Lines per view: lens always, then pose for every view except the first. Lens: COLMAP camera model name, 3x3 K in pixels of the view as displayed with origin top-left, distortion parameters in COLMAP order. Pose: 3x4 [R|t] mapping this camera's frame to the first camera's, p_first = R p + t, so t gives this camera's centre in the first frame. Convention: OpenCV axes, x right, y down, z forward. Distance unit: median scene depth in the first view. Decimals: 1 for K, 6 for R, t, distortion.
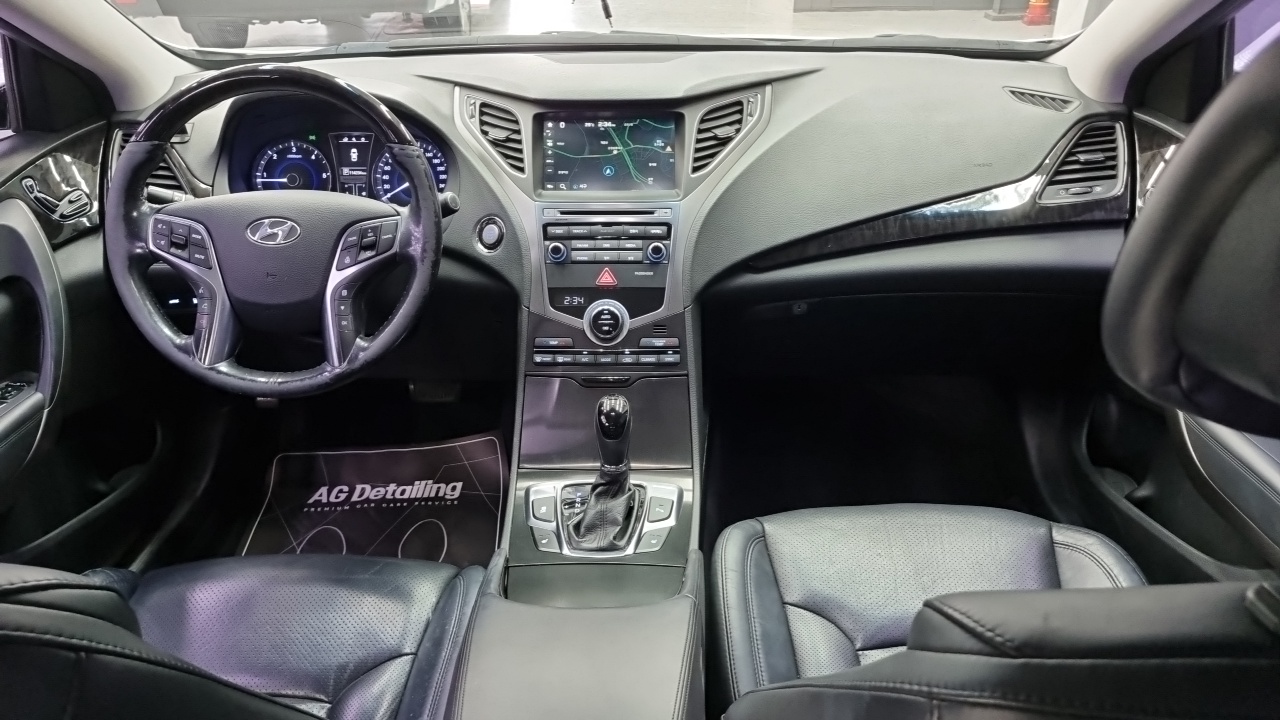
lens RADIAL K [[992.3, 0, 640.0], [0, 992.3, 360.0], [0, 0, 1]] dist [0.032409, -0.001392]
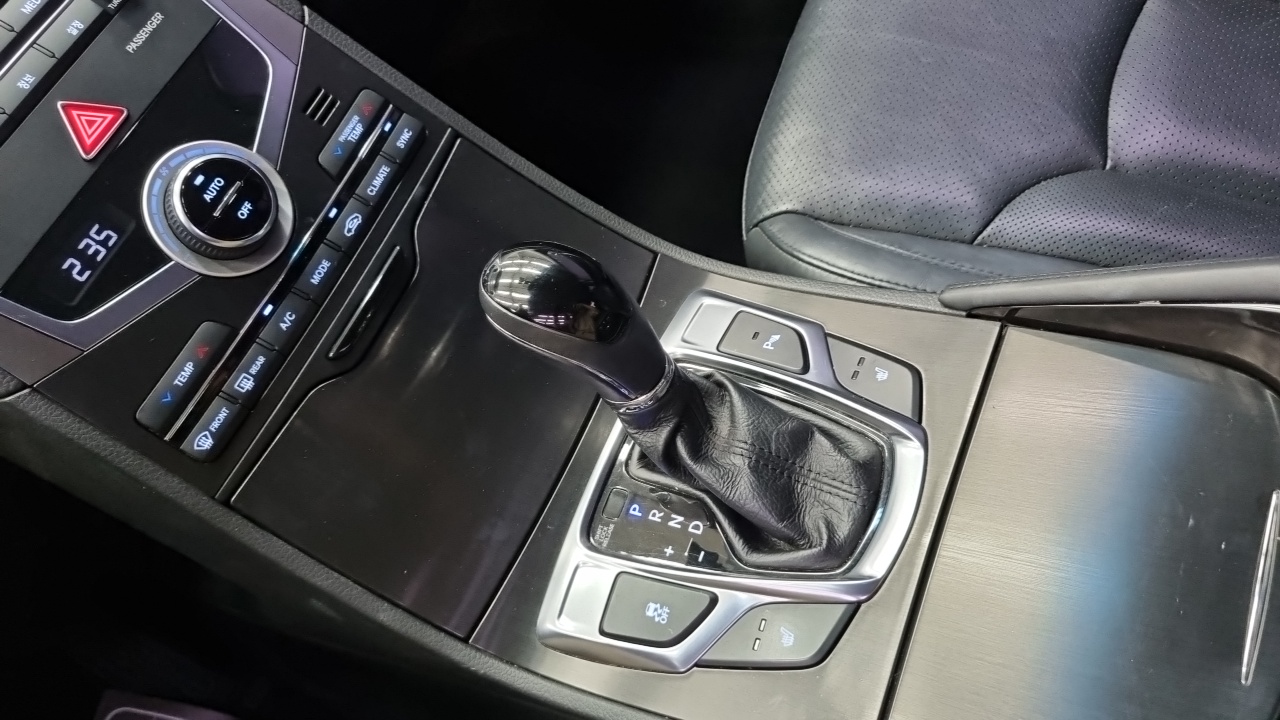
lens RADIAL K [[992.3, 0, 640.0], [0, 992.3, 360.0], [0, 0, 1]] dist [0.032409, -0.001392]
pose [[0.392062, -0.831010, 0.394601, -0.159737], [0.737836, 0.540245, 0.404640, -0.043765], [-0.549441, 0.132507, 0.824959, 0.681487]]
